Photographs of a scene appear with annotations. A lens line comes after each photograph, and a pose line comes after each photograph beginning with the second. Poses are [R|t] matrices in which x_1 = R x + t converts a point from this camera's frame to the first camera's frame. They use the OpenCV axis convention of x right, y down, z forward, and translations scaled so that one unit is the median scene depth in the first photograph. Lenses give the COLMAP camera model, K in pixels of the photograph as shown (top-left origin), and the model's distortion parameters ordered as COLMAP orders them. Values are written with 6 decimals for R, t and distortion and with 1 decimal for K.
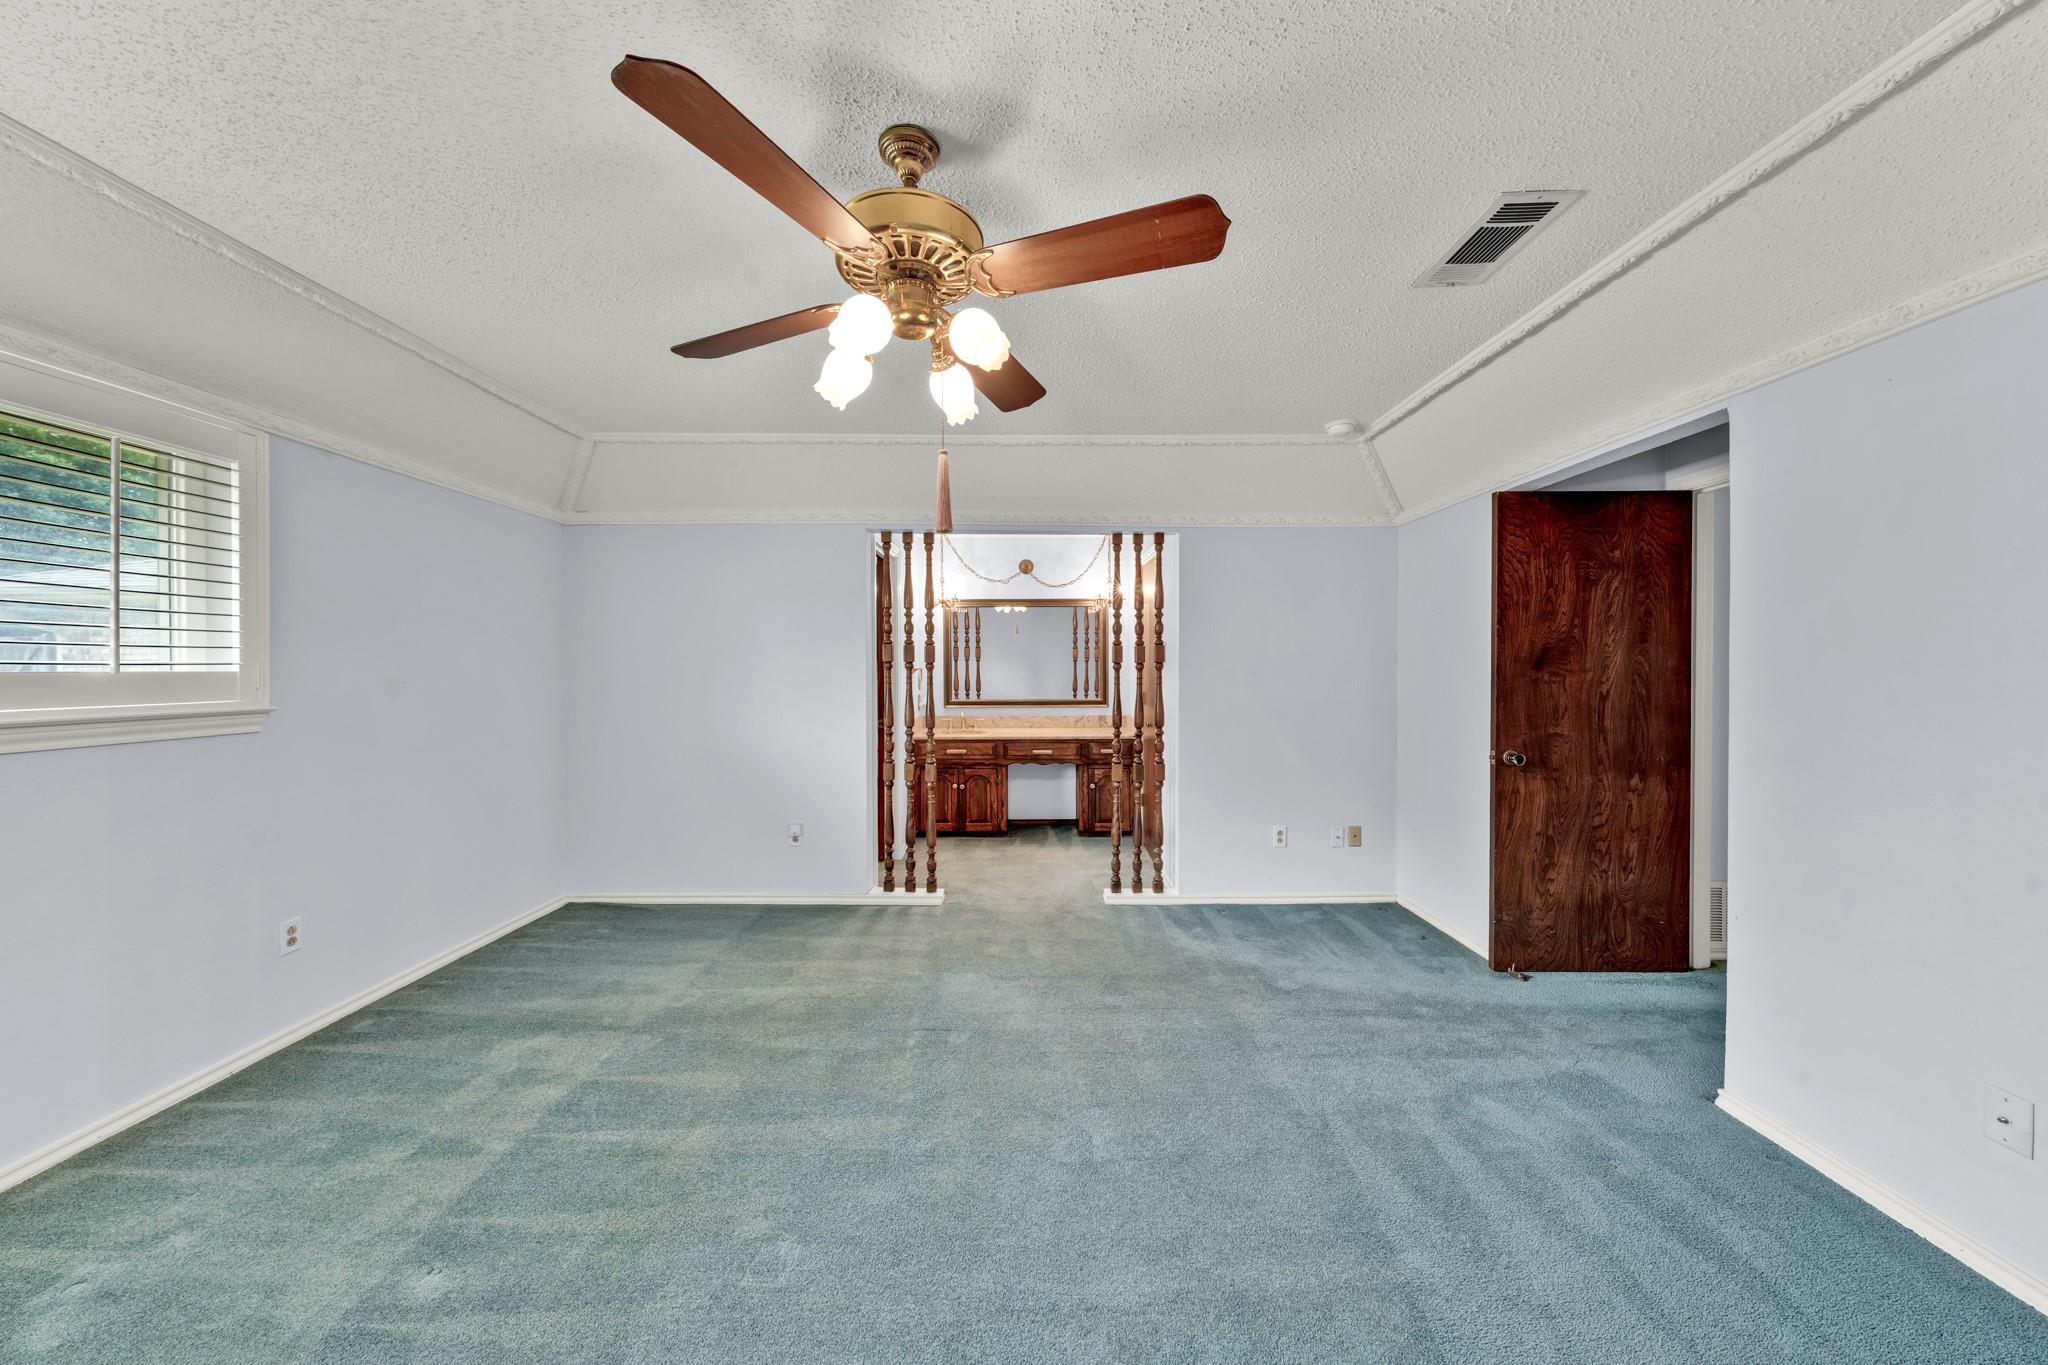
lens RADIAL K [[686.0, 0, 1025.6], [0, 686.0, 668.8], [0, 0, 1]] dist [0.001937, 0.000220]
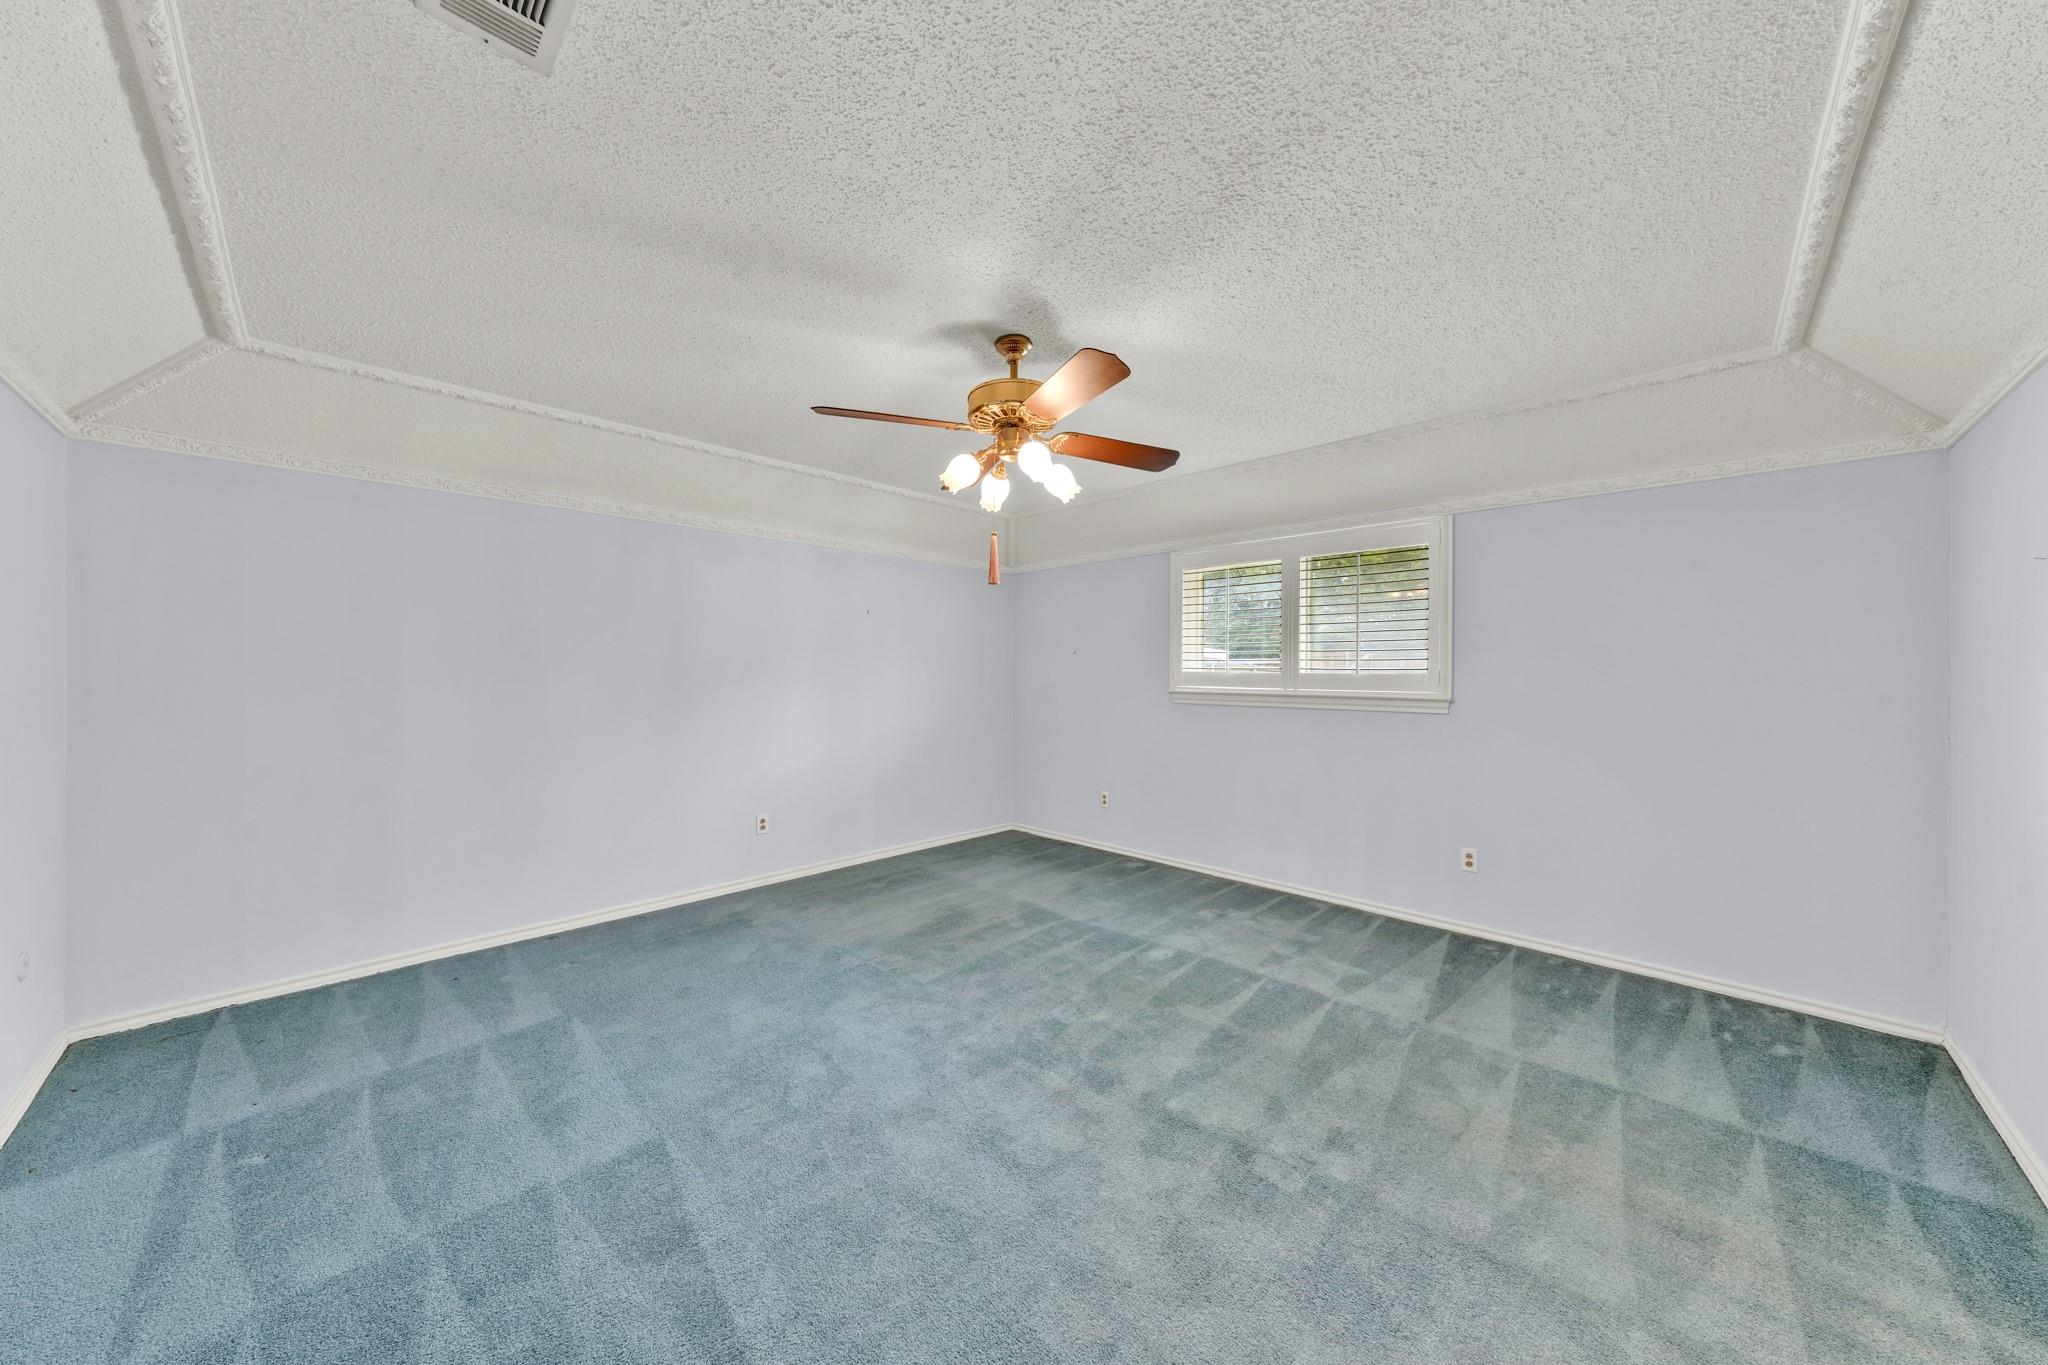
lens RADIAL K [[686.0, 0, 1024.4], [0, 686.0, 677.0], [0, 0, 1]] dist [0.001937, 0.000220]
pose [[-0.686445, 0.007464, -0.727144, 0.677712], [-0.003796, 0.999897, 0.013847, -0.008501], [0.727172, 0.012266, -0.686345, 1.472864]]
